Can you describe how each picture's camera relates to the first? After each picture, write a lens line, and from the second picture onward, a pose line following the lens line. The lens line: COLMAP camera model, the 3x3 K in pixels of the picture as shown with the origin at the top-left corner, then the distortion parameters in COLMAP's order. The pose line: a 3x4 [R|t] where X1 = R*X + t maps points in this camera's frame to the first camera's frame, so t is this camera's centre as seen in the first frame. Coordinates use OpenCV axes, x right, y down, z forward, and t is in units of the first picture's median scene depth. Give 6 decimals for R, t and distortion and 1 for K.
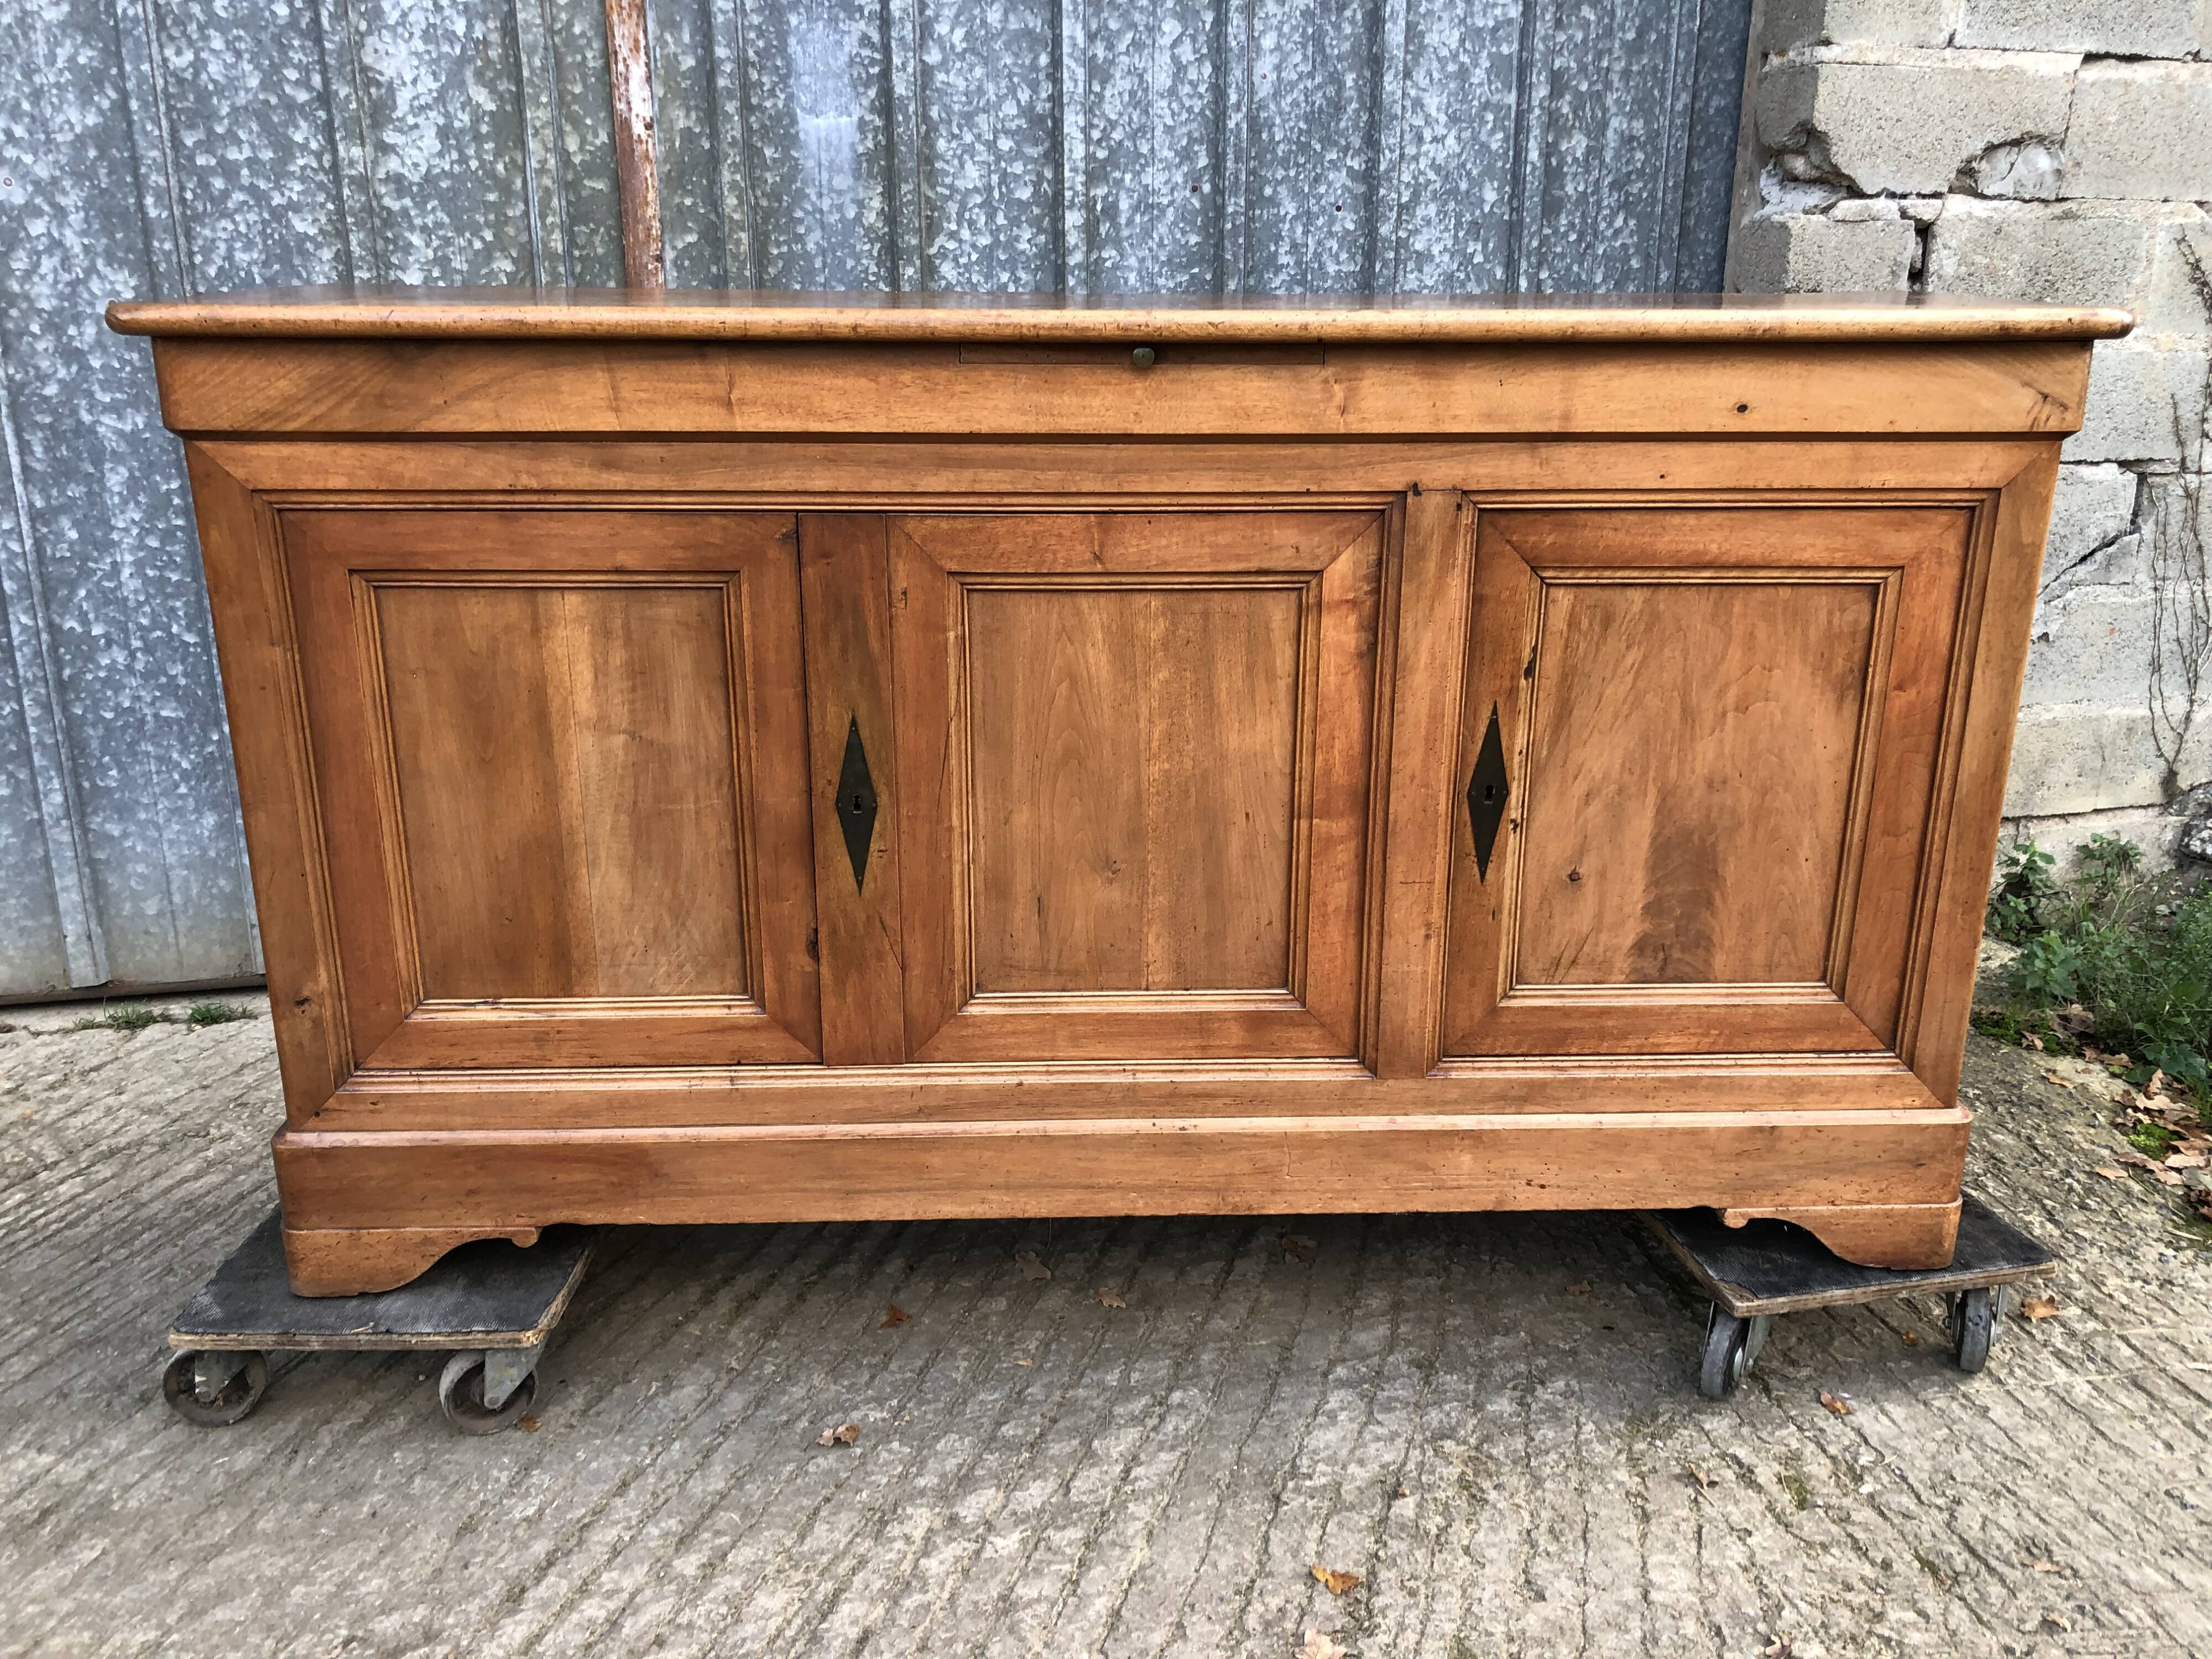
lens RADIAL K [[1864.8, 0, 1101.0], [0, 1864.8, 808.9], [0, 0, 1]] dist [0.032284, -0.032342]
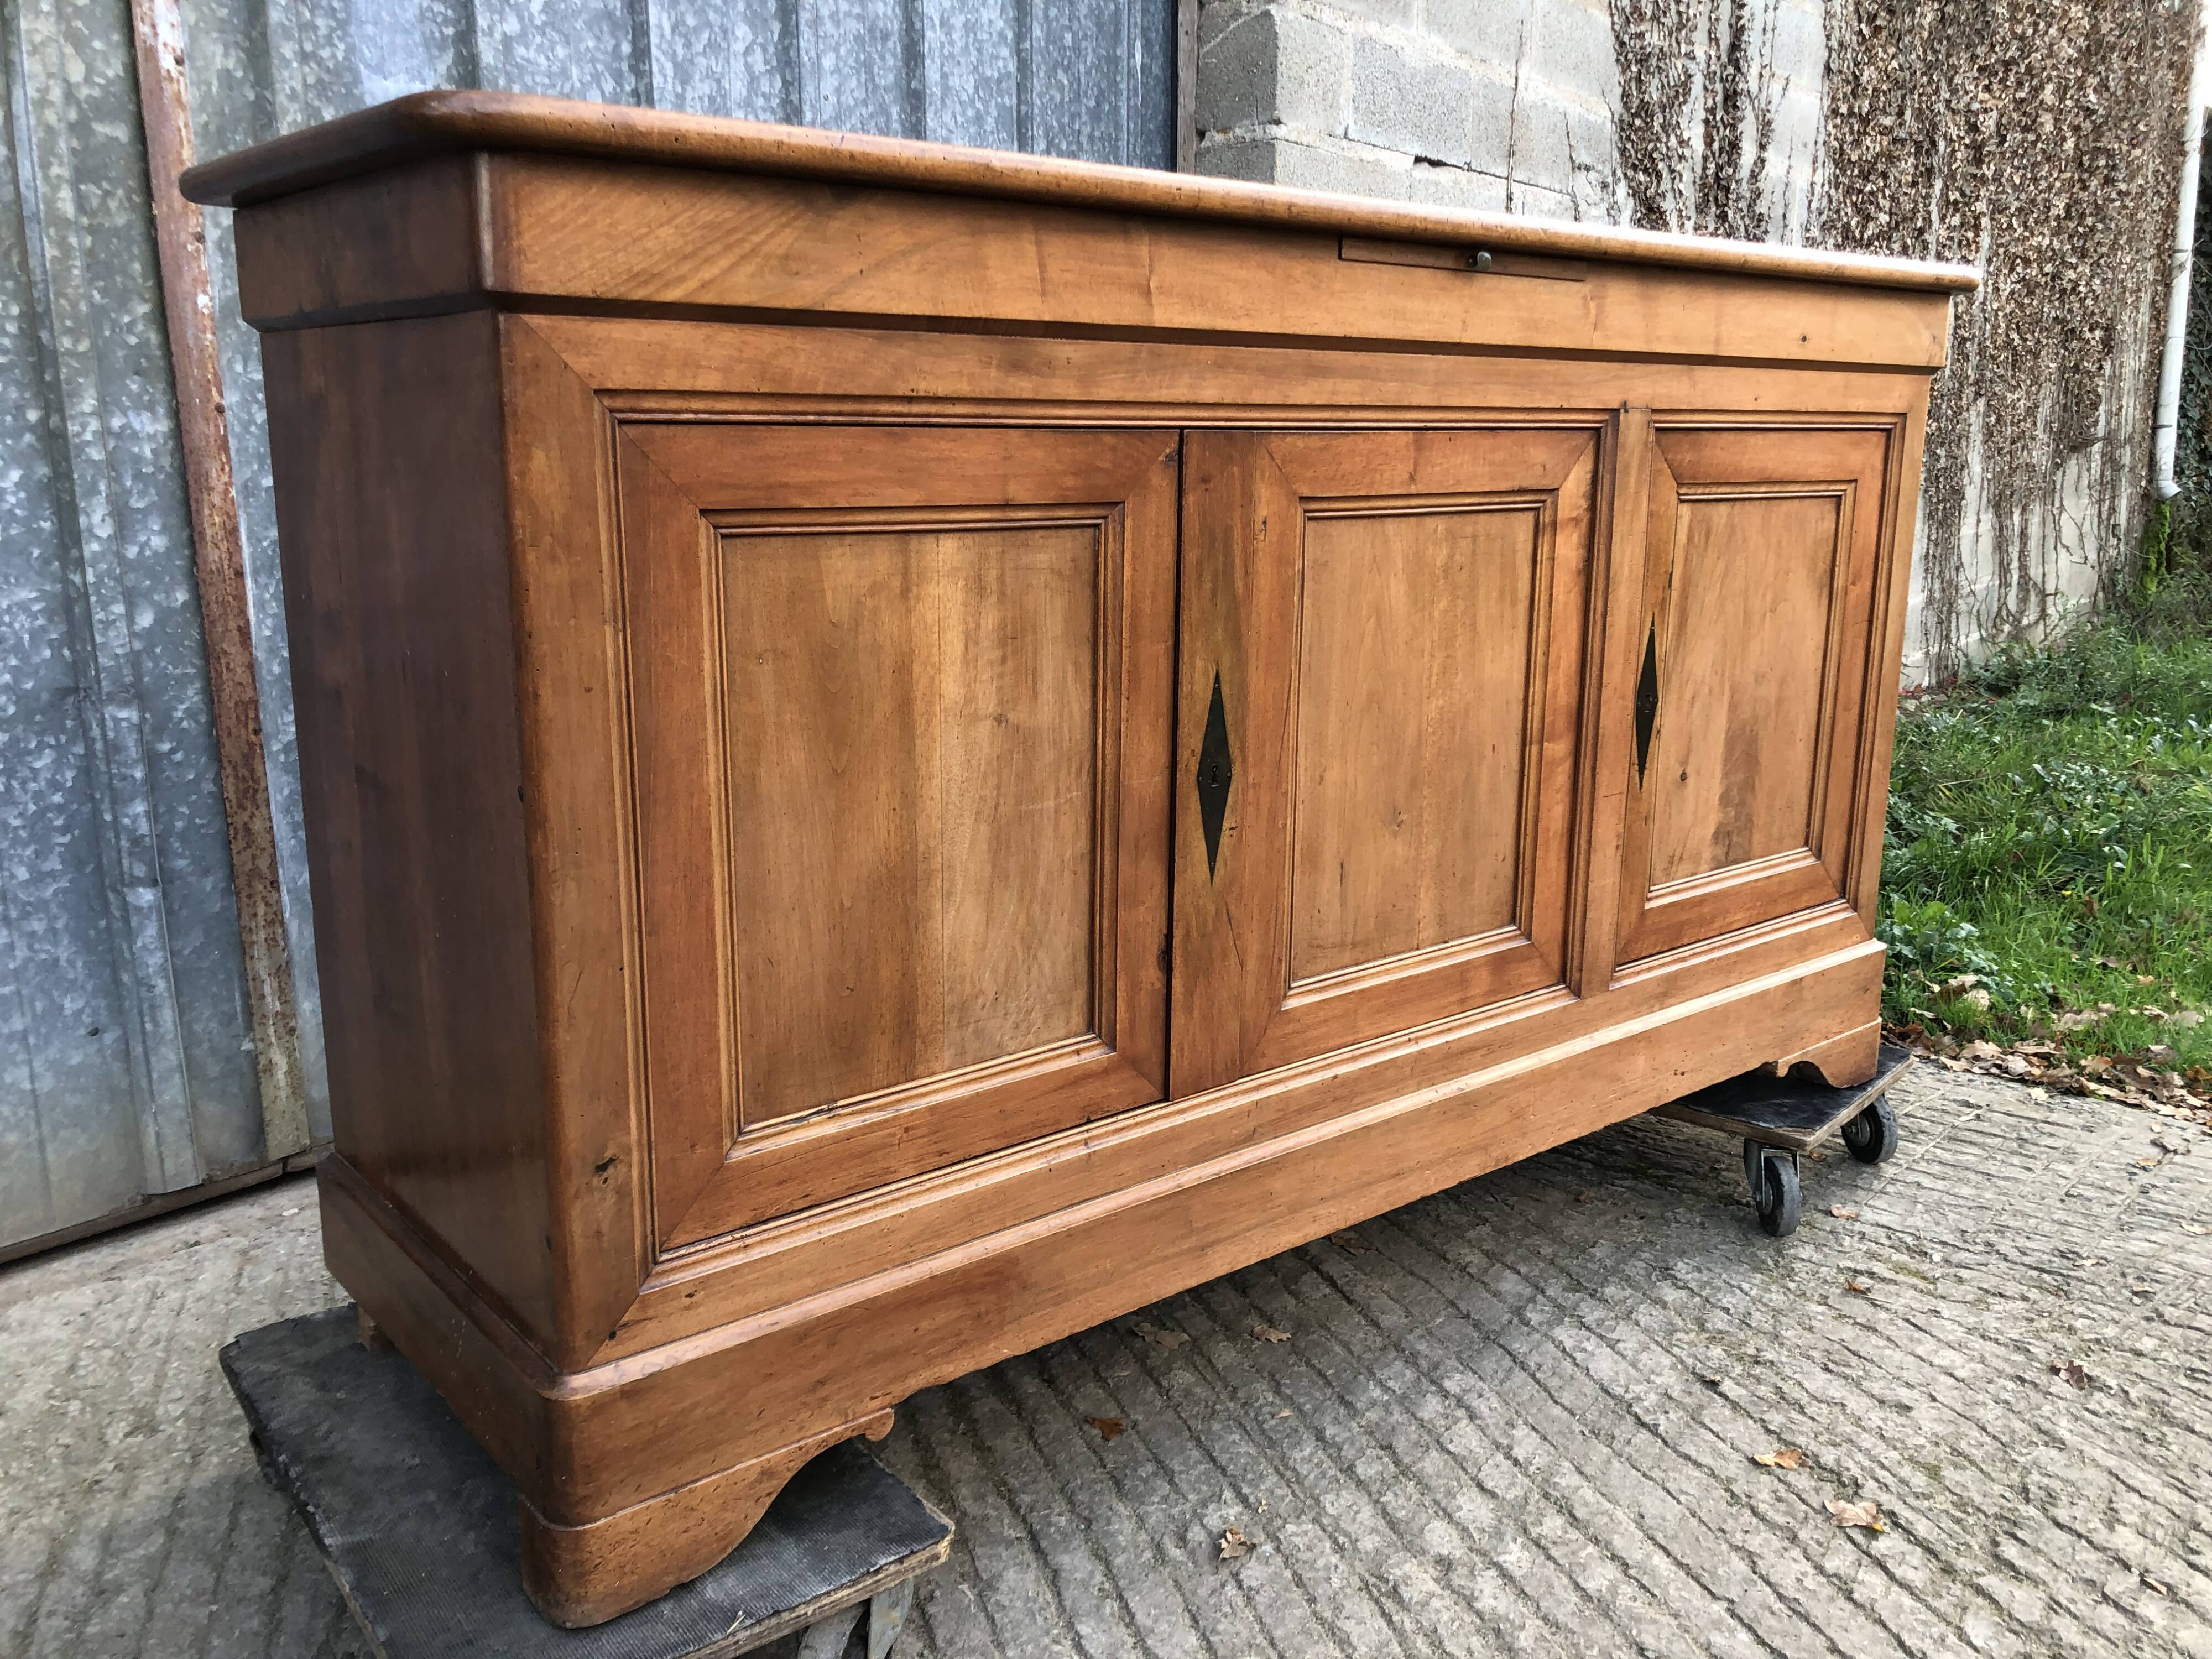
lens RADIAL K [[1864.8, 0, 1152.0], [0, 1864.8, 818.6], [0, 0, 1]] dist [0.032284, -0.032342]
pose [[0.781320, -0.127498, 0.610969, -0.651635], [0.180931, 0.983146, -0.026213, 0.032746], [-0.597330, 0.131024, 0.791220, 0.324466]]
